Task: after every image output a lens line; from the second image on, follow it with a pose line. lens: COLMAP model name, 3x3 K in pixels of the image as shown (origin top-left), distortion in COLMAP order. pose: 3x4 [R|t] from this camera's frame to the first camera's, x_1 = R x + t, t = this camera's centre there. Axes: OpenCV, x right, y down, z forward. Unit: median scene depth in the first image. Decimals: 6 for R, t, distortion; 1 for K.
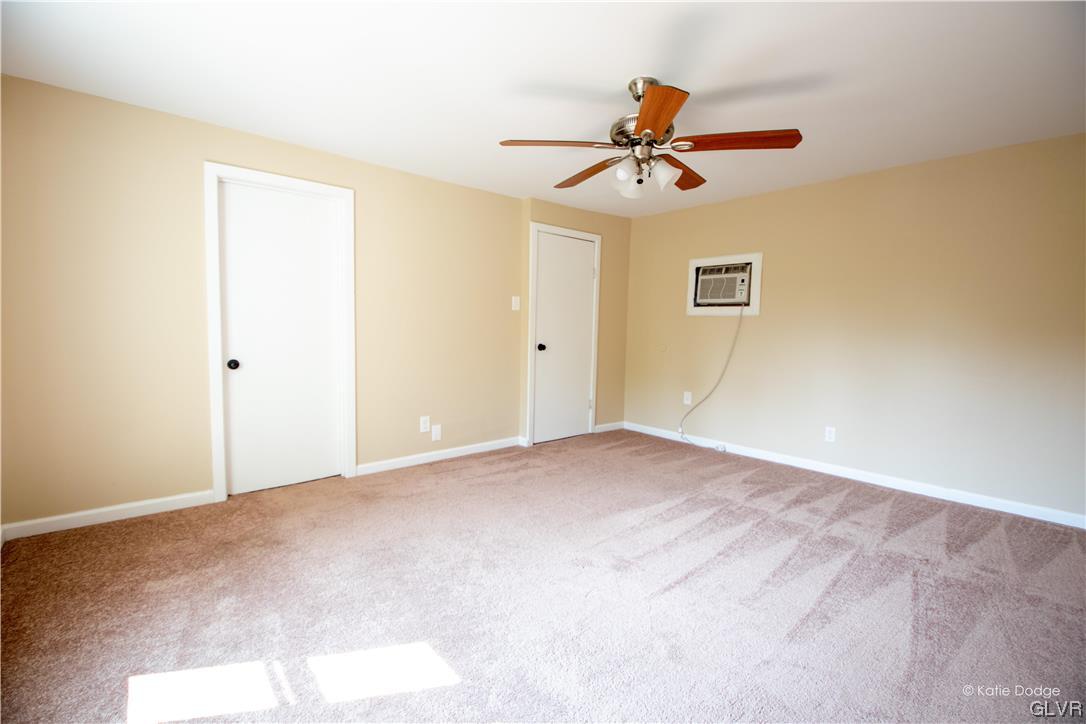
lens RADIAL K [[477.3, 0, 539.7], [0, 477.3, 363.6], [0, 0, 1]] dist [-0.005363, -0.011951]
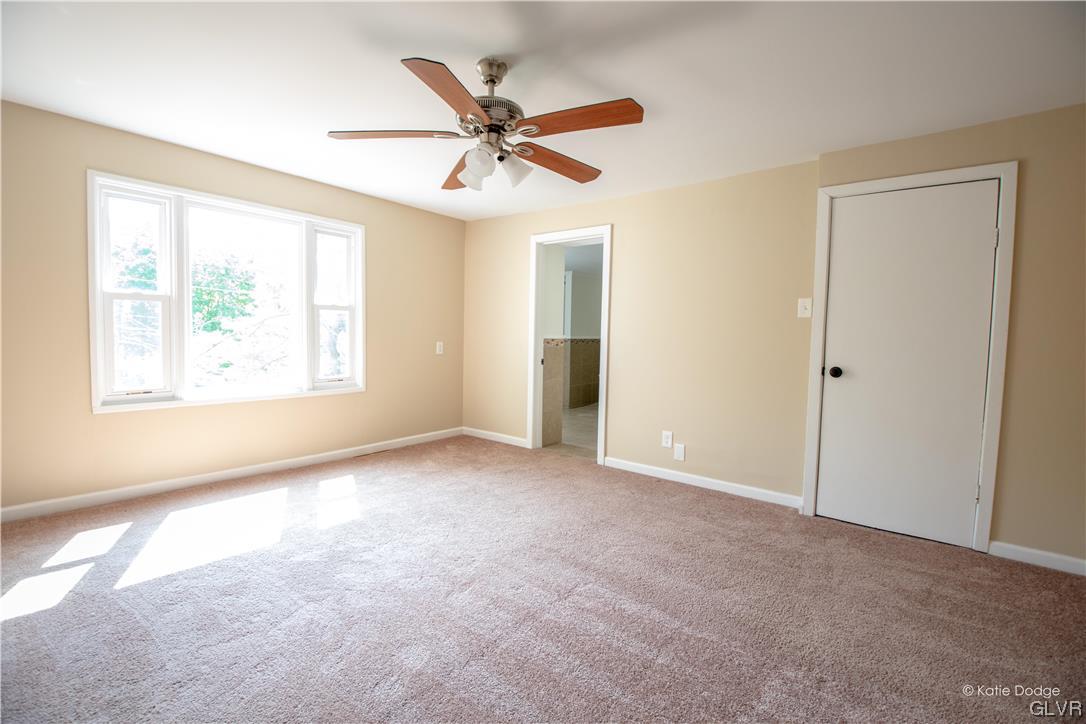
lens RADIAL K [[477.3, 0, 540.0], [0, 477.3, 360.2], [0, 0, 1]] dist [-0.005363, -0.011951]
pose [[0.166859, 0.044457, -0.984978, 0.622919], [-0.090755, 0.995435, 0.029554, -0.035847], [0.981795, 0.084460, 0.170132, 0.529399]]
